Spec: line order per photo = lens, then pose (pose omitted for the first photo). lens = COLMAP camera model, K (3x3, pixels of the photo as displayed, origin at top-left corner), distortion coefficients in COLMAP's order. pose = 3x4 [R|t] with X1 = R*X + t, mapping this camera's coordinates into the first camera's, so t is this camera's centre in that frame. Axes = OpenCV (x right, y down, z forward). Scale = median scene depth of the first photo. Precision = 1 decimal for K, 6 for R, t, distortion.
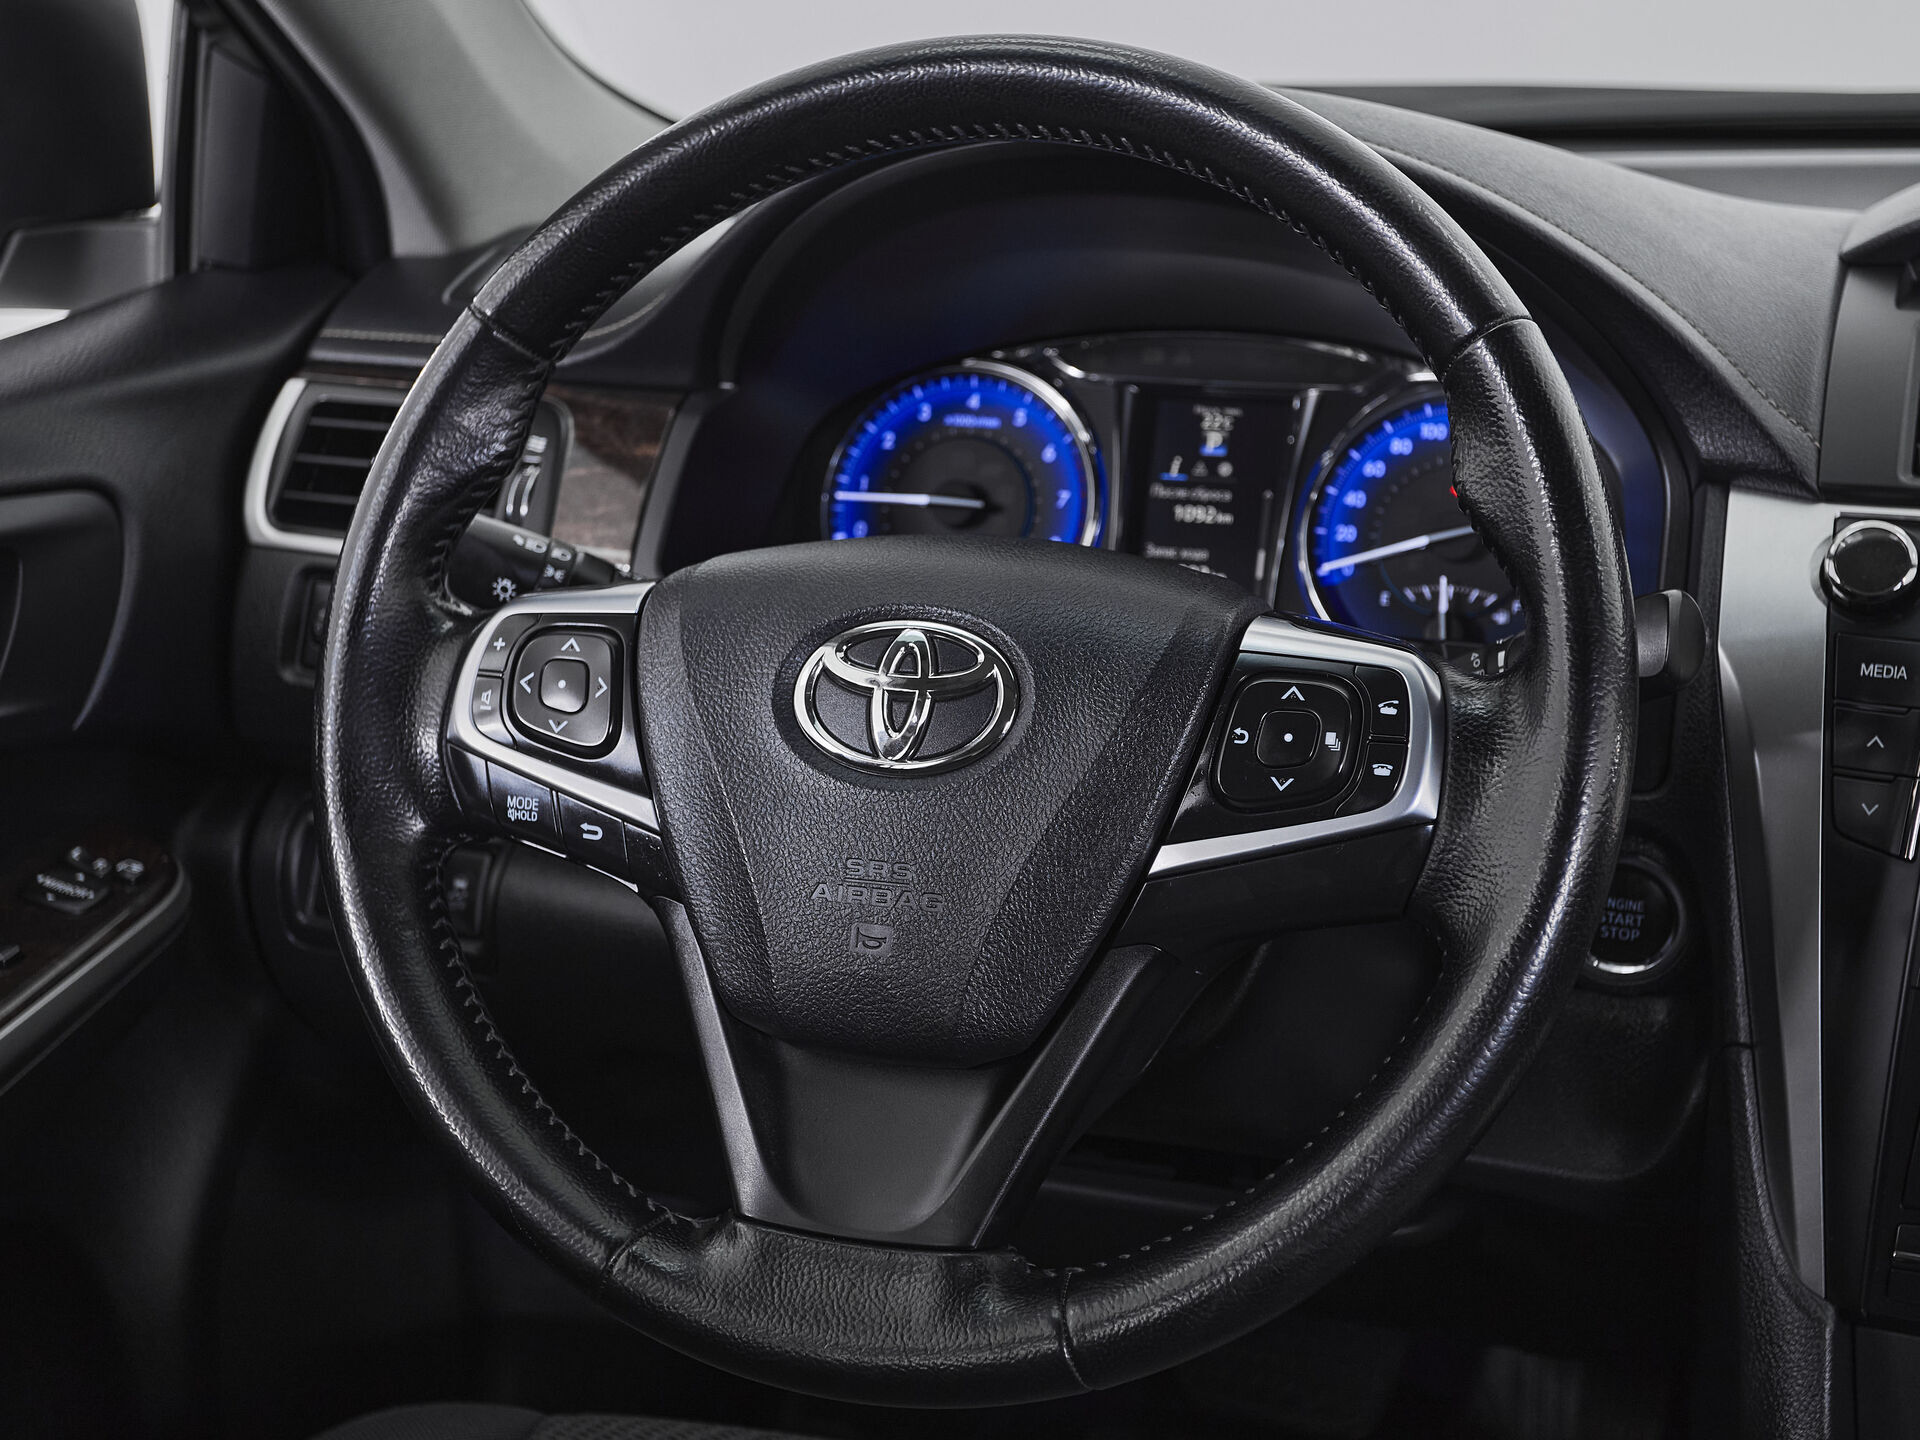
lens RADIAL K [[2794.2, 0, 898.1], [0, 2794.2, 718.0], [0, 0, 1]] dist [0.026720, 0.000000]
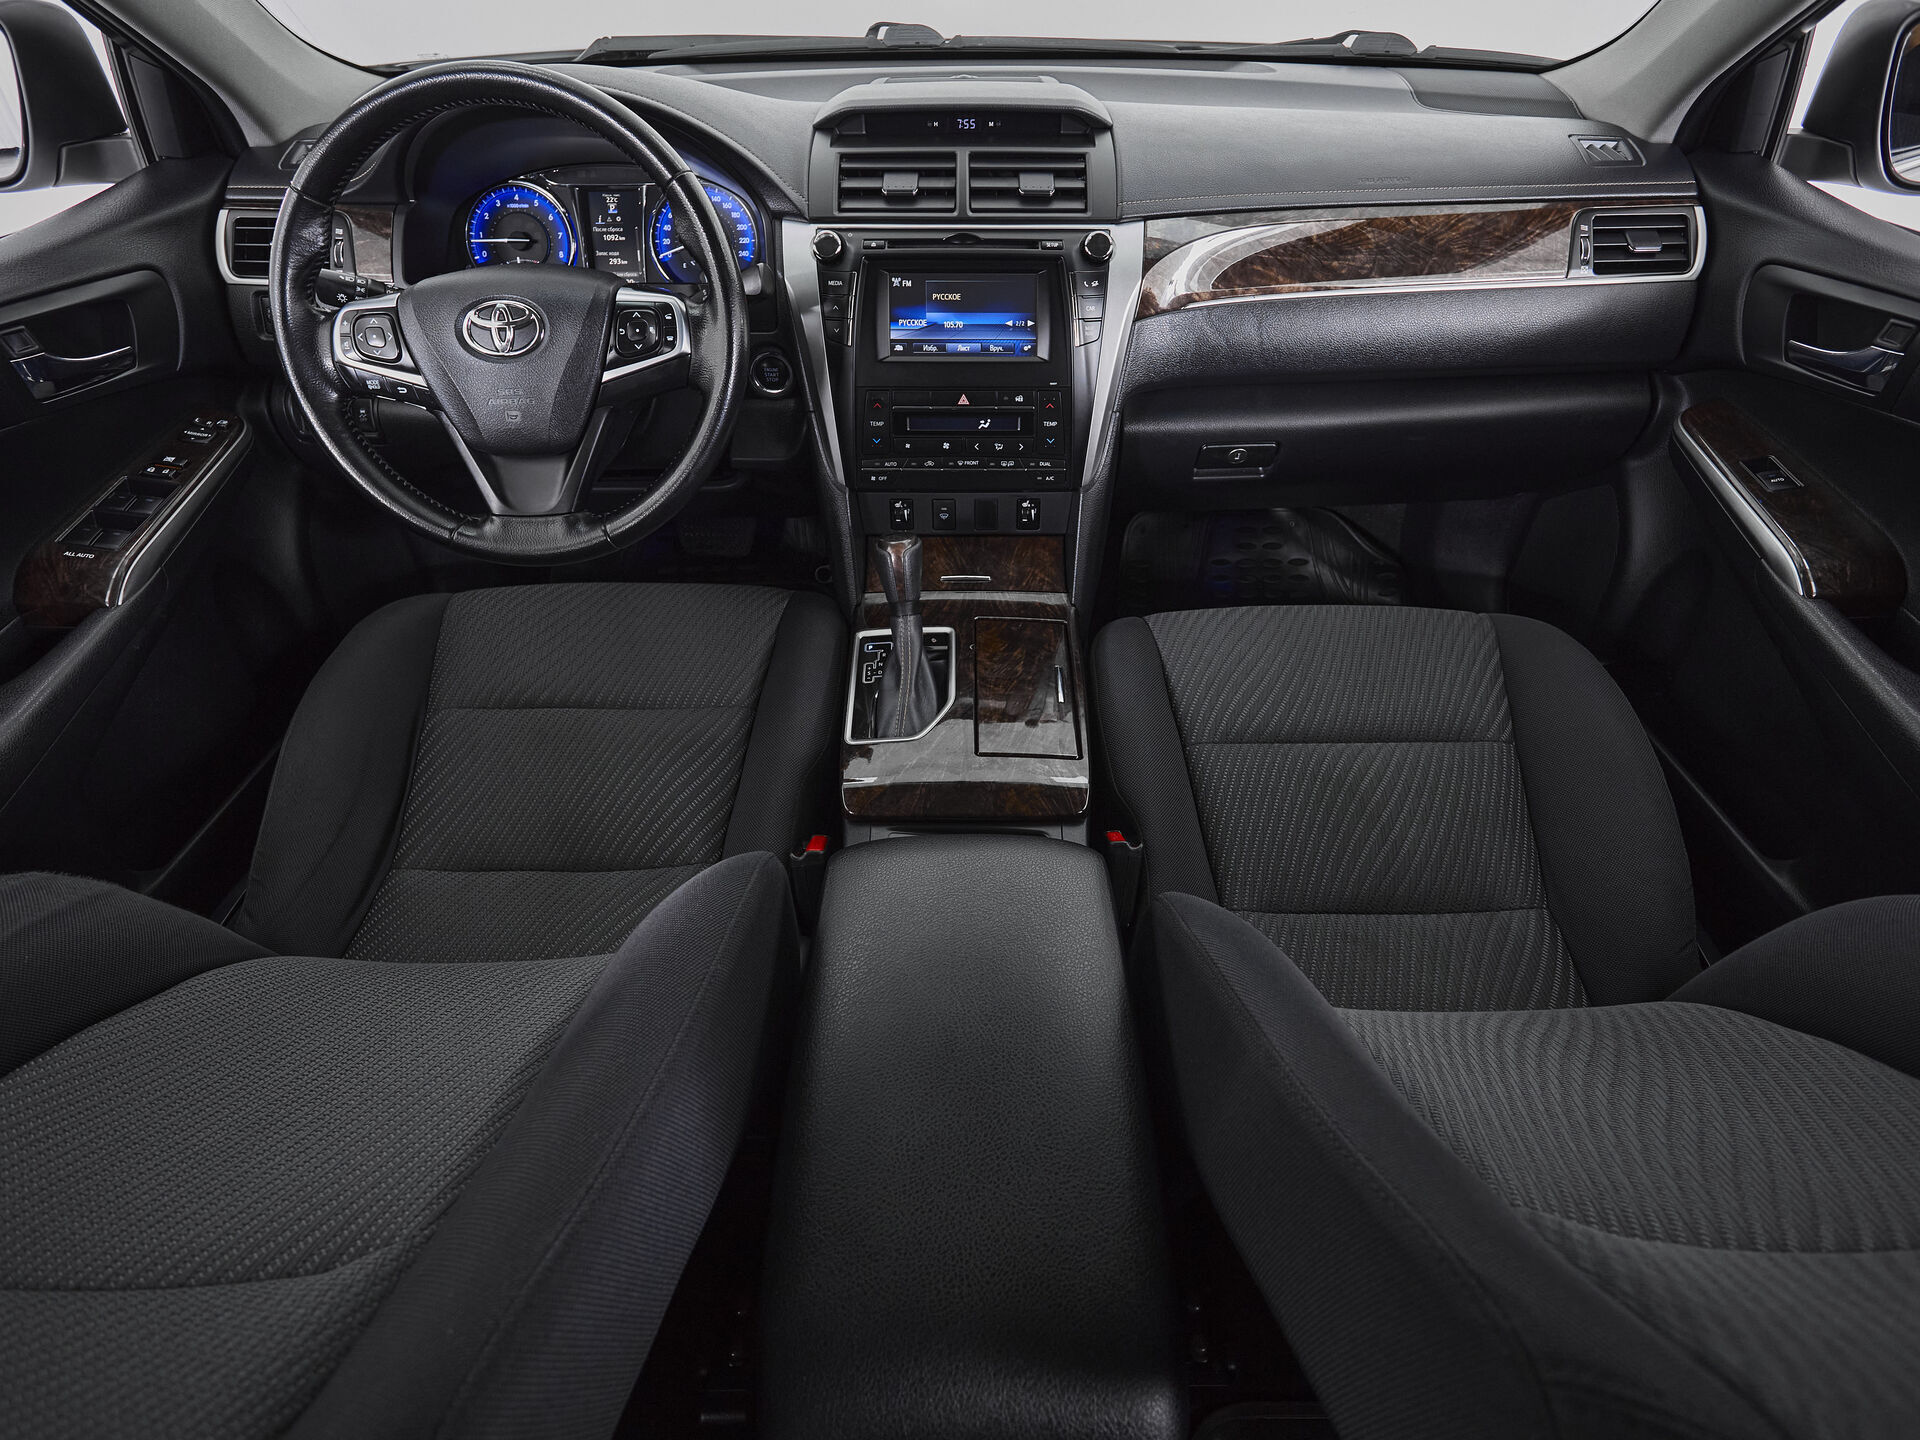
lens RADIAL K [[1046.6, 0, 973.8], [0, 1046.6, 717.3], [0, 0, 1]] dist [0.000711, -0.003325]
pose [[0.934808, -0.217602, 0.280683, 0.061066], [0.092237, 0.911949, 0.399802, -0.026881], [-0.342966, -0.347849, 0.872568, -0.240660]]
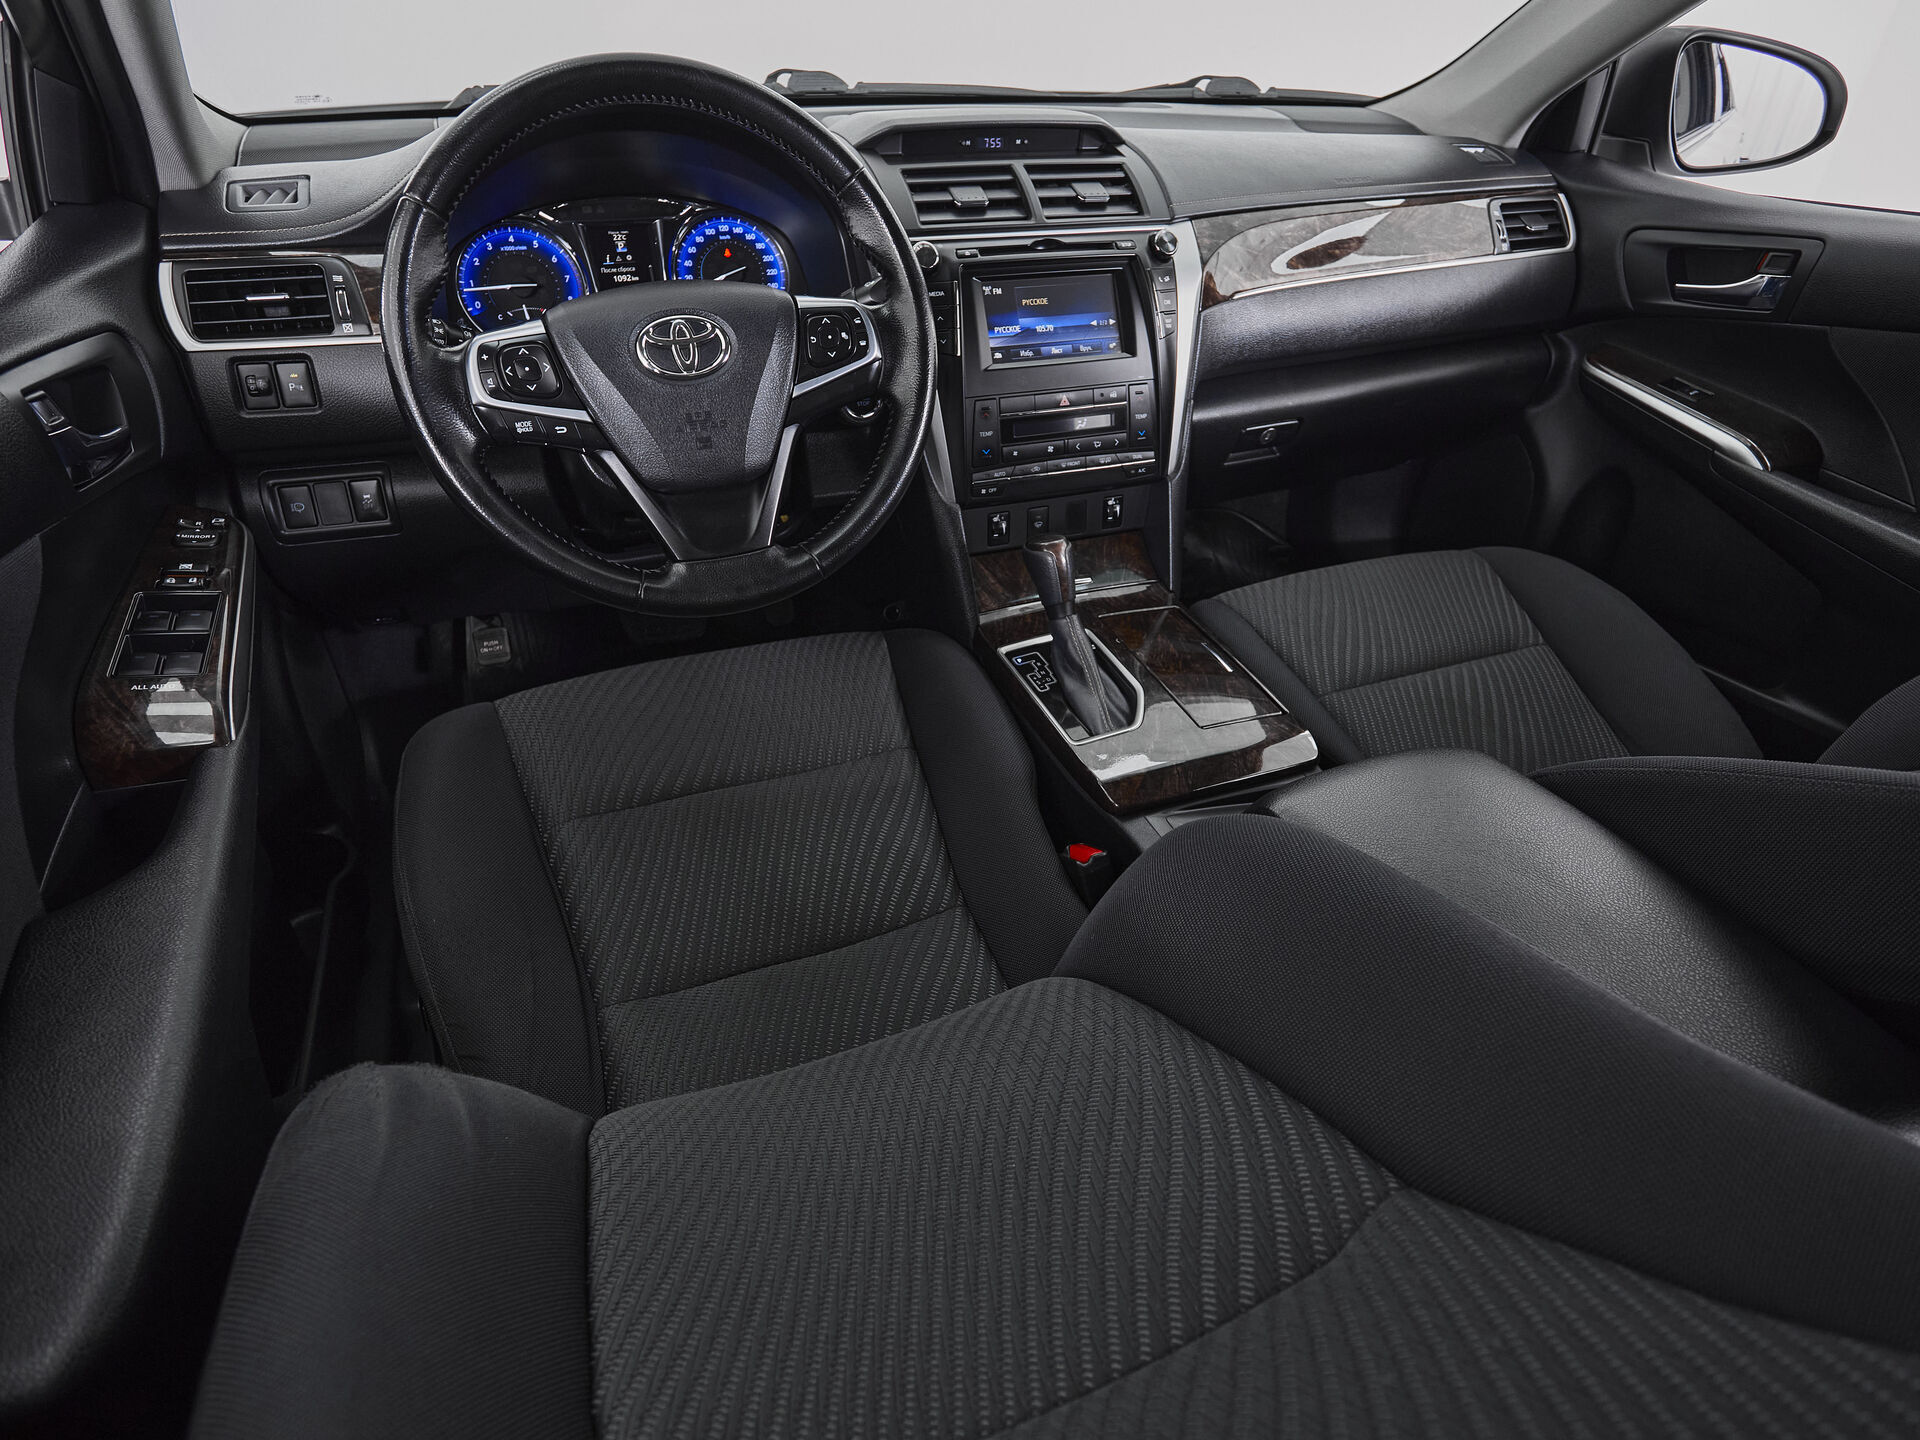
lens RADIAL K [[1046.6, 0, 960.7], [0, 1046.6, 736.0], [0, 0, 1]] dist [0.000711, -0.003325]
pose [[0.738751, -0.366200, 0.565813, -0.444362], [0.166956, 0.912778, 0.372775, 0.002484], [-0.652972, -0.180923, 0.735455, 0.055956]]
